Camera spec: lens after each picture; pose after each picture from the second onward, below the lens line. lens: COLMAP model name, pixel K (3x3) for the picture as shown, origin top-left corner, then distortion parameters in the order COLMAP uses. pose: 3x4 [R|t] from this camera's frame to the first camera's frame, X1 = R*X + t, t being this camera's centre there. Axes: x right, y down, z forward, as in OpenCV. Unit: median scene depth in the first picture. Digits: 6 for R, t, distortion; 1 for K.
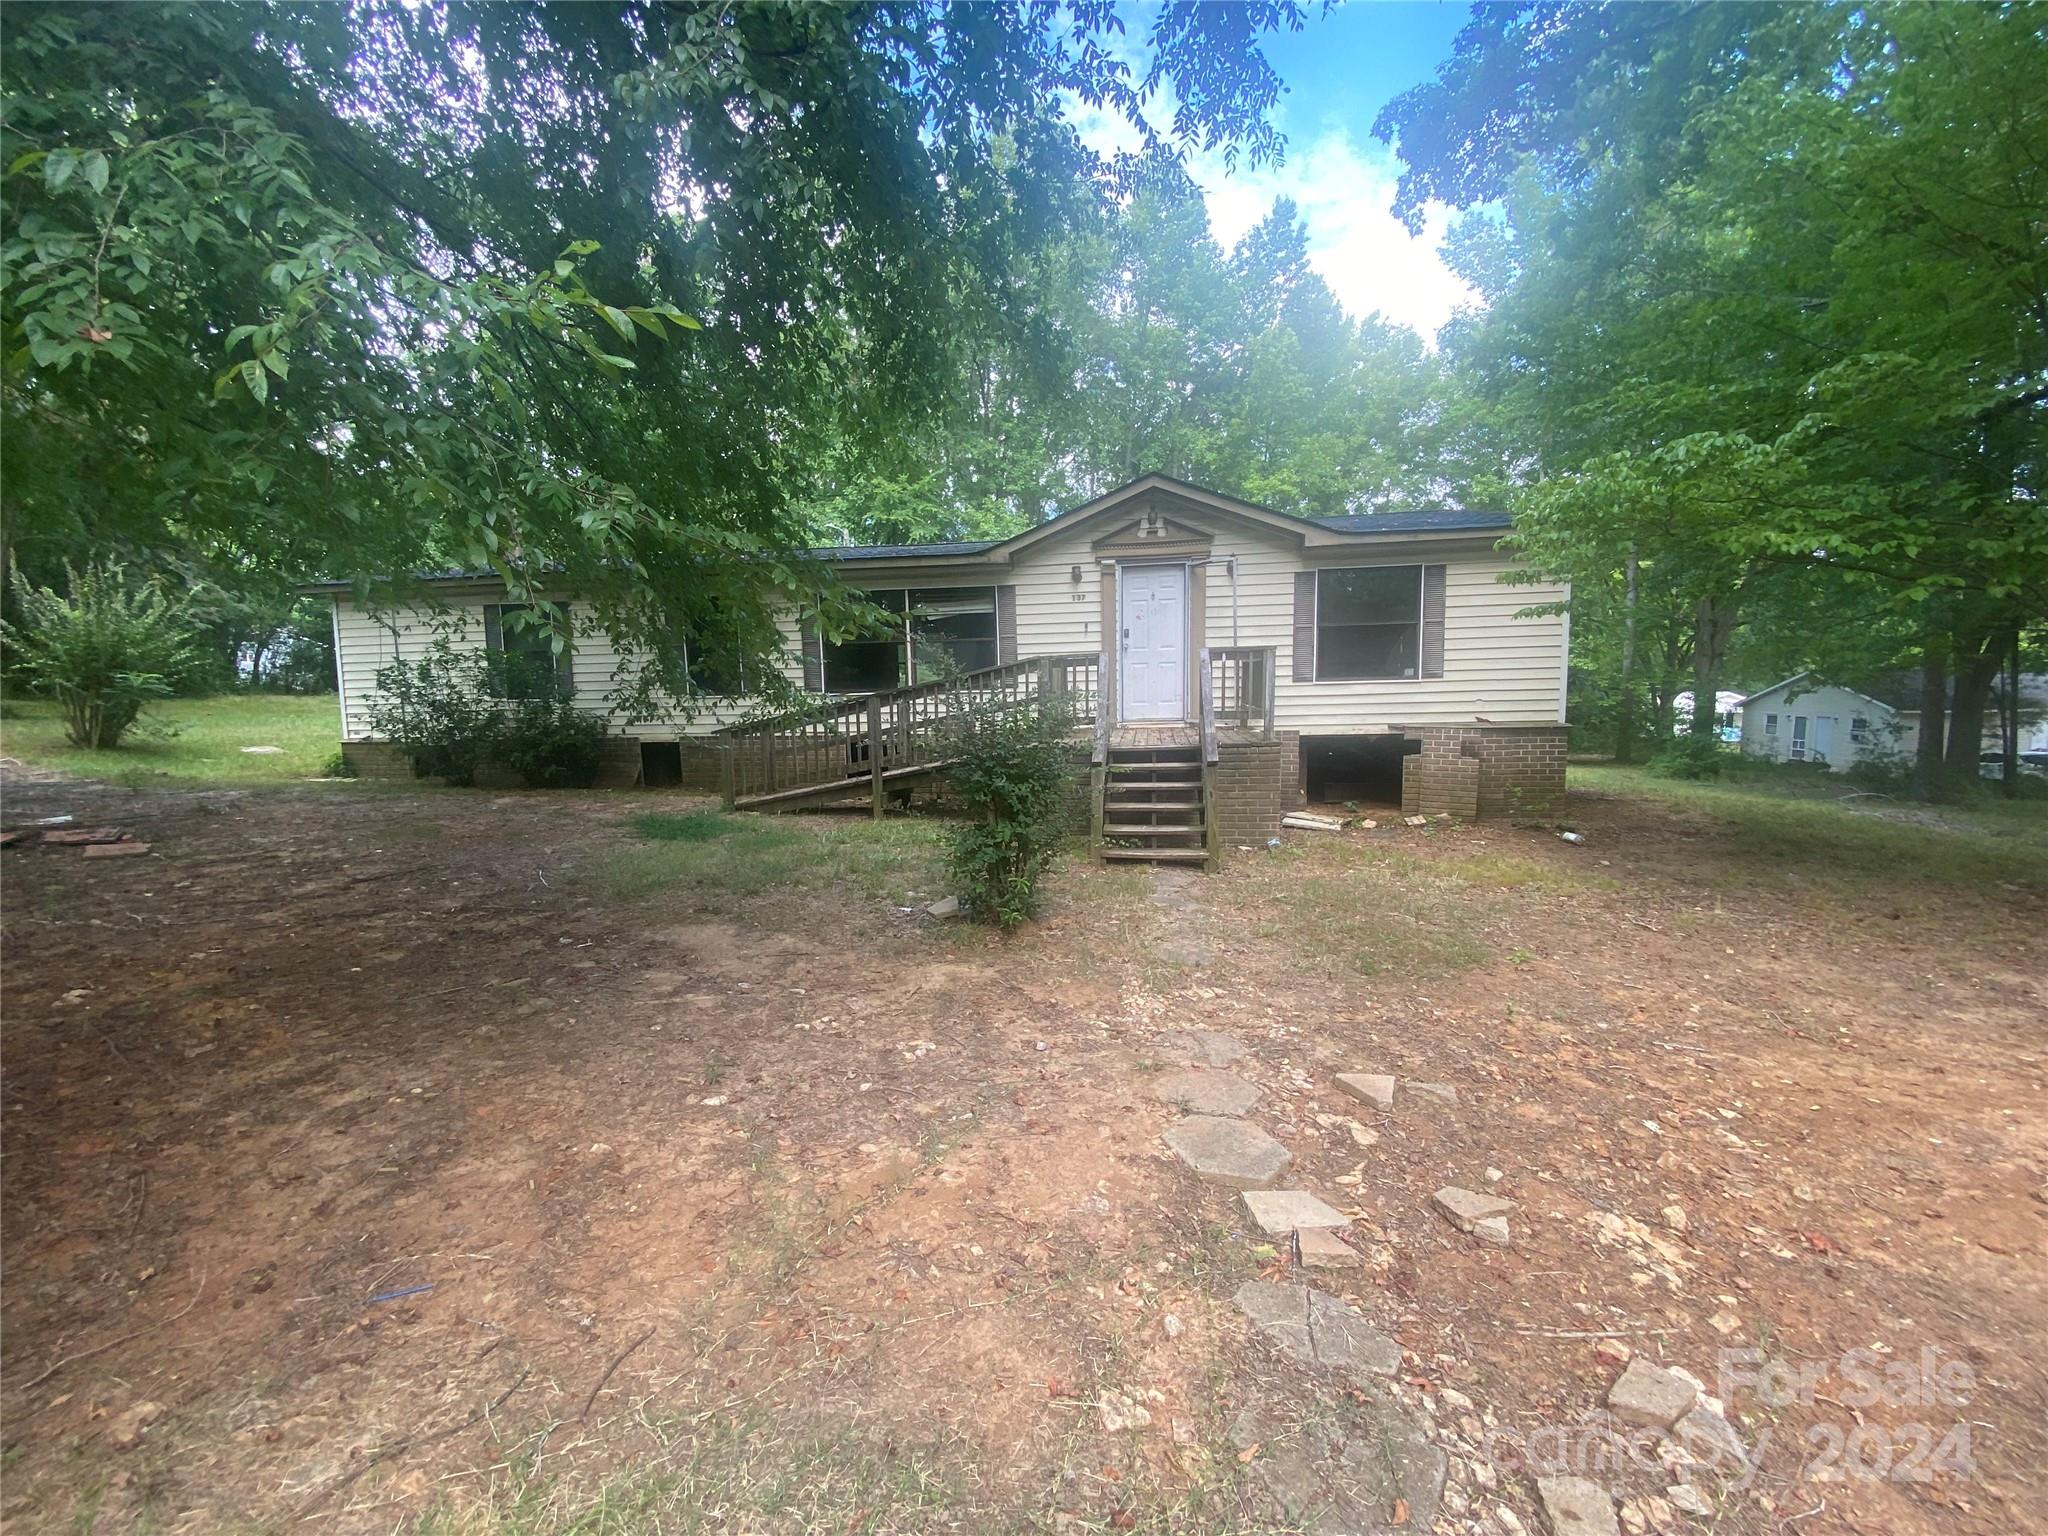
lens RADIAL K [[826.3, 0, 1020.4], [0, 826.3, 773.6], [0, 0, 1]] dist [0.017471, -0.018946]
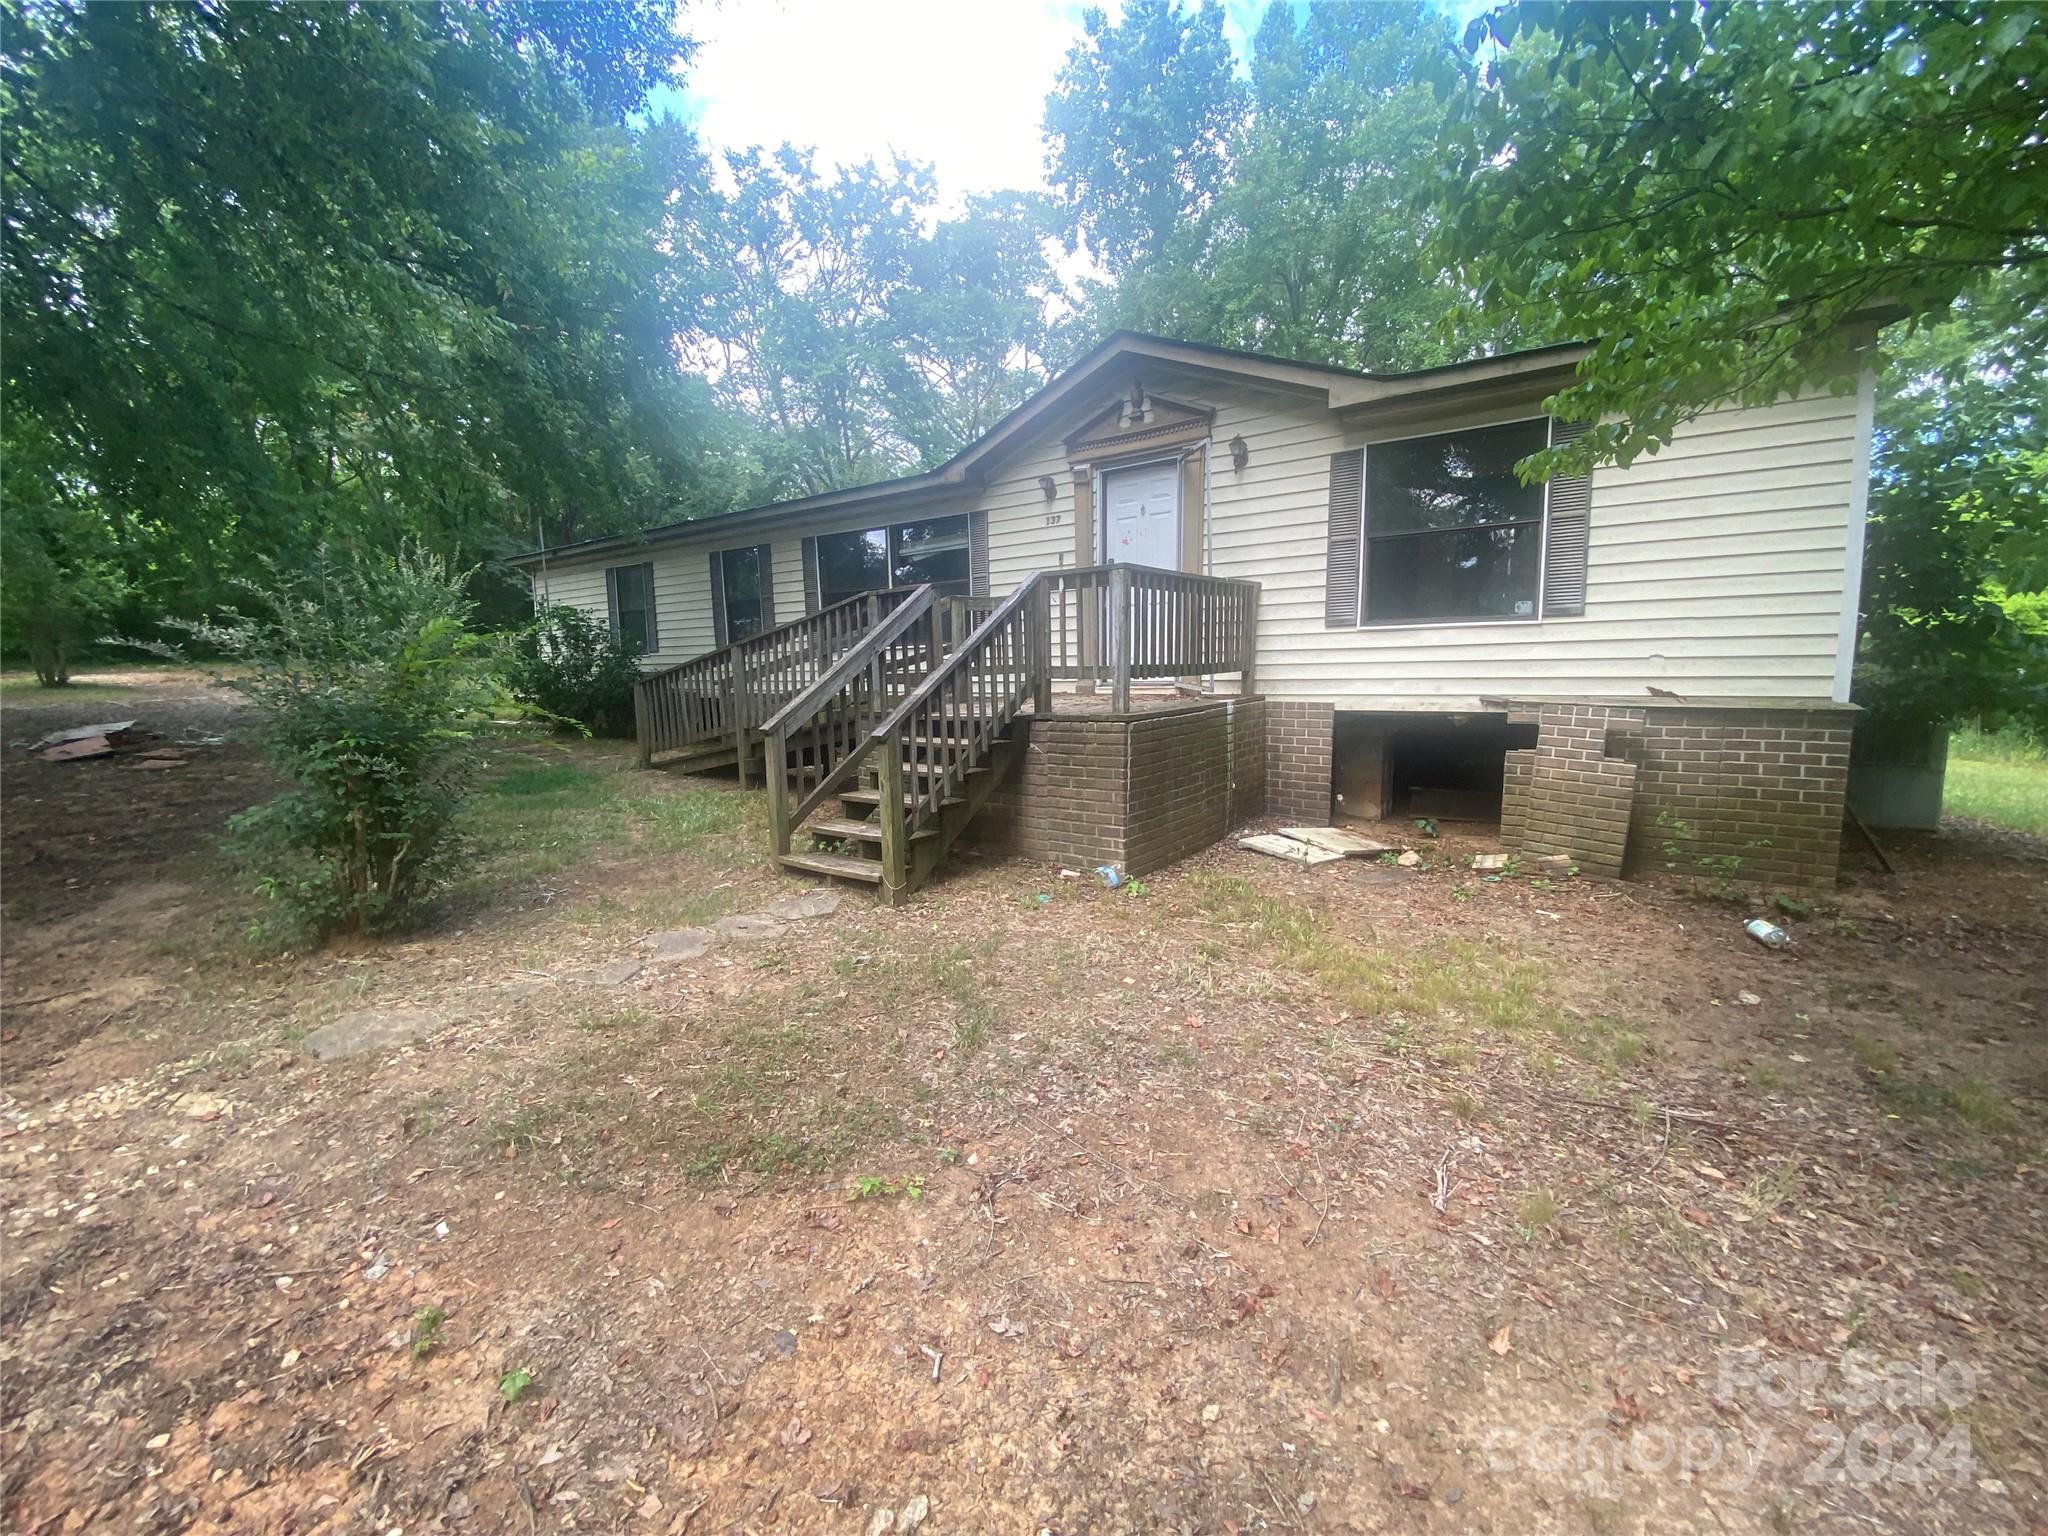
lens RADIAL K [[818.6, 0, 1033.9], [0, 818.6, 788.2], [0, 0, 1]] dist [0.001536, -0.011981]
pose [[0.884941, 0.076692, -0.459345, 0.434047], [-0.049673, 0.996264, 0.070638, -0.019047], [0.463046, -0.039693, 0.885445, 0.321739]]
